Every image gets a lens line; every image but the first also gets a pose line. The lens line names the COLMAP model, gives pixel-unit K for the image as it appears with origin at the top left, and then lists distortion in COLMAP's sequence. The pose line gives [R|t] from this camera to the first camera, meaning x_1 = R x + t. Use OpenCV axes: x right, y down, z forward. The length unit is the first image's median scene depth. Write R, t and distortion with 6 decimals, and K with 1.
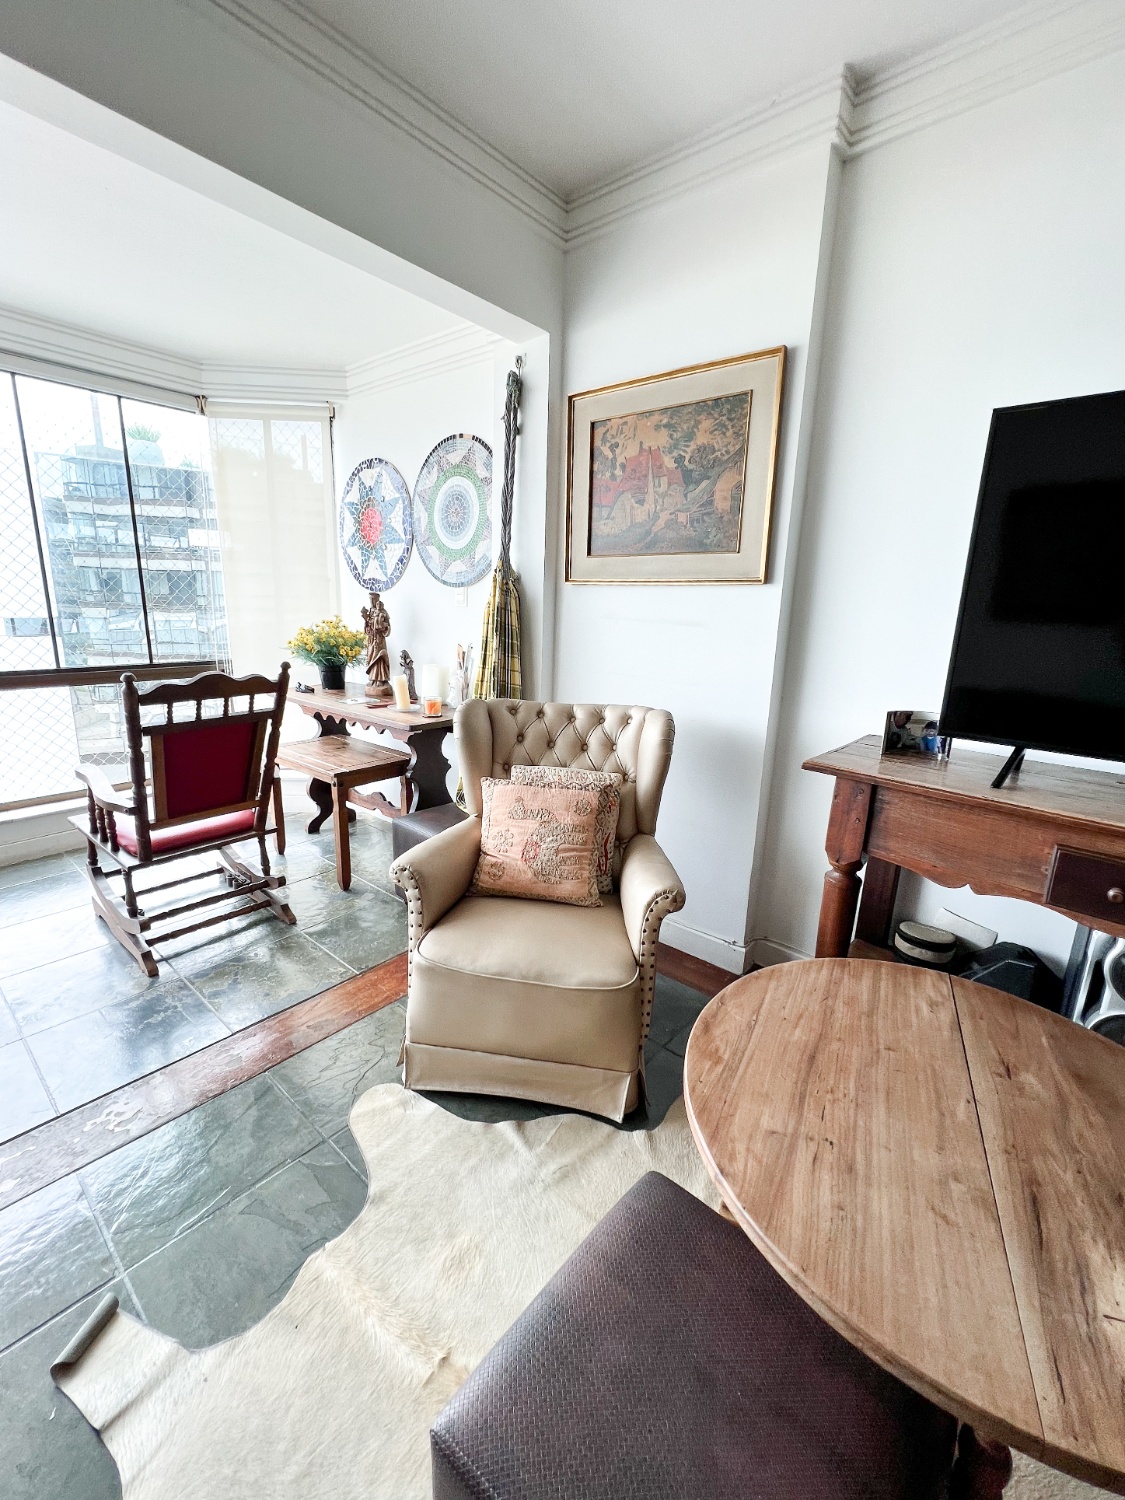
lens RADIAL K [[606.4, 0, 566.3], [0, 606.4, 746.5], [0, 0, 1]] dist [0.000706, -0.000152]
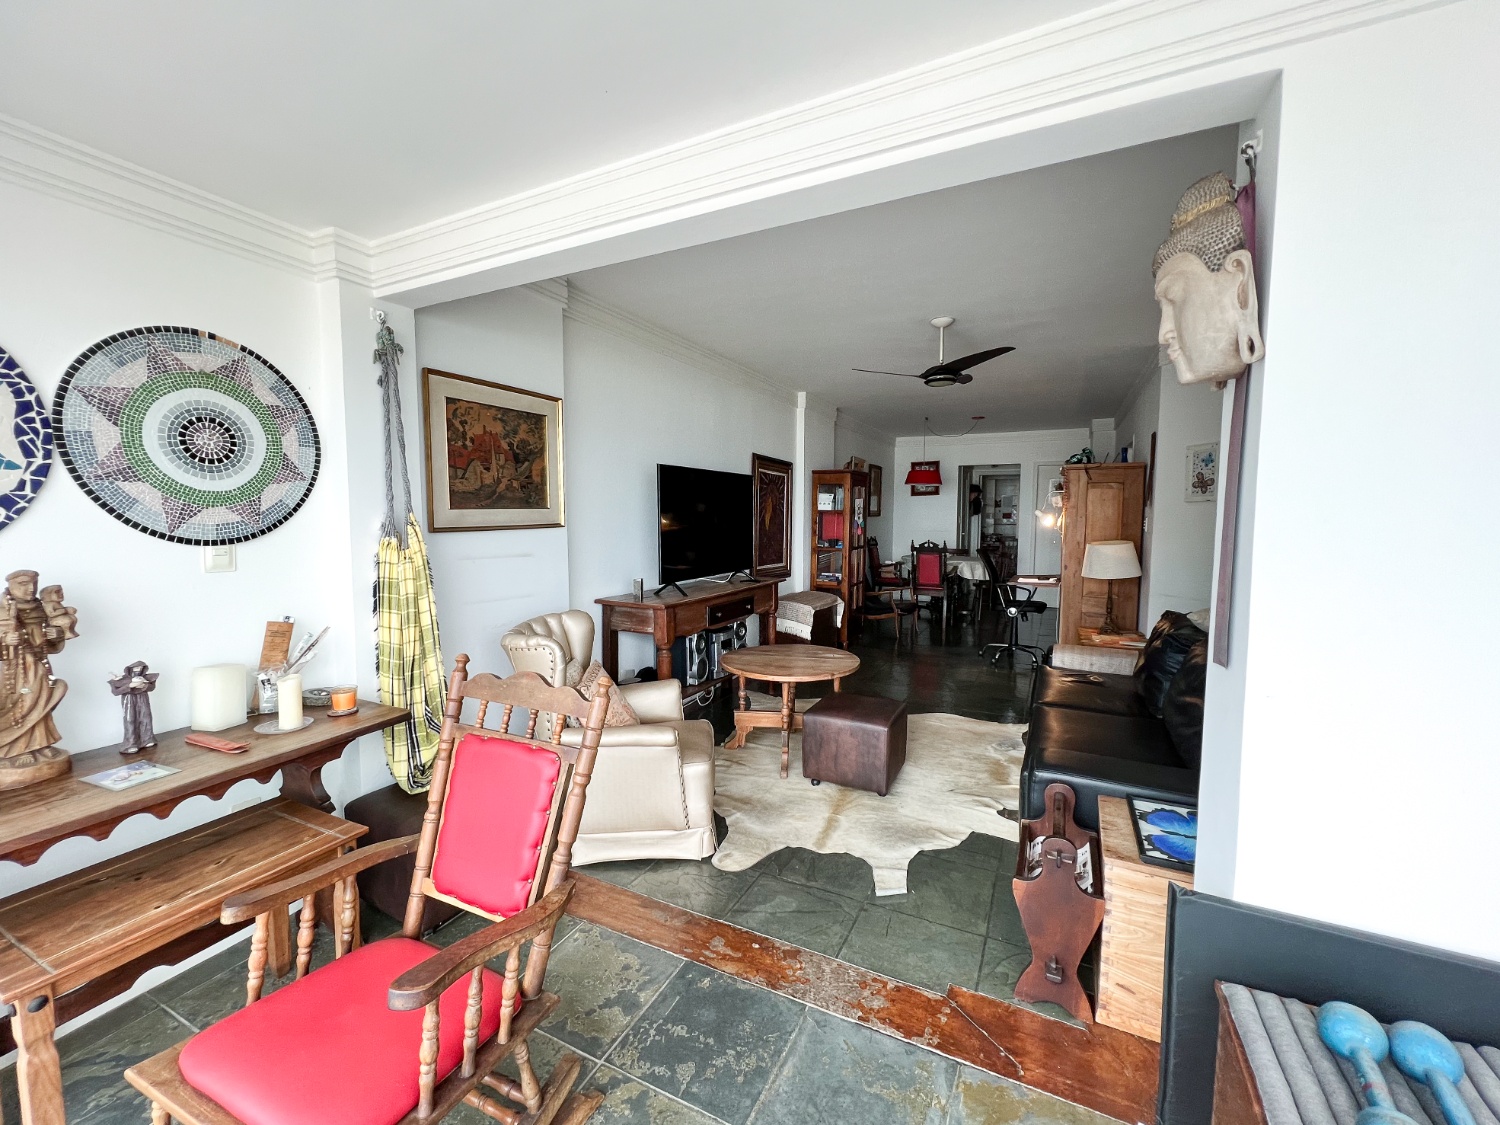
lens RADIAL K [[606.4, 0, 755.1], [0, 606.4, 561.9], [0, 0, 1]] dist [0.000706, -0.000152]
pose [[-0.230213, -0.101794, 0.967802, -1.301893], [0.231853, 0.960138, 0.156140, -0.286908], [-0.945117, 0.260334, -0.197435, 0.778691]]
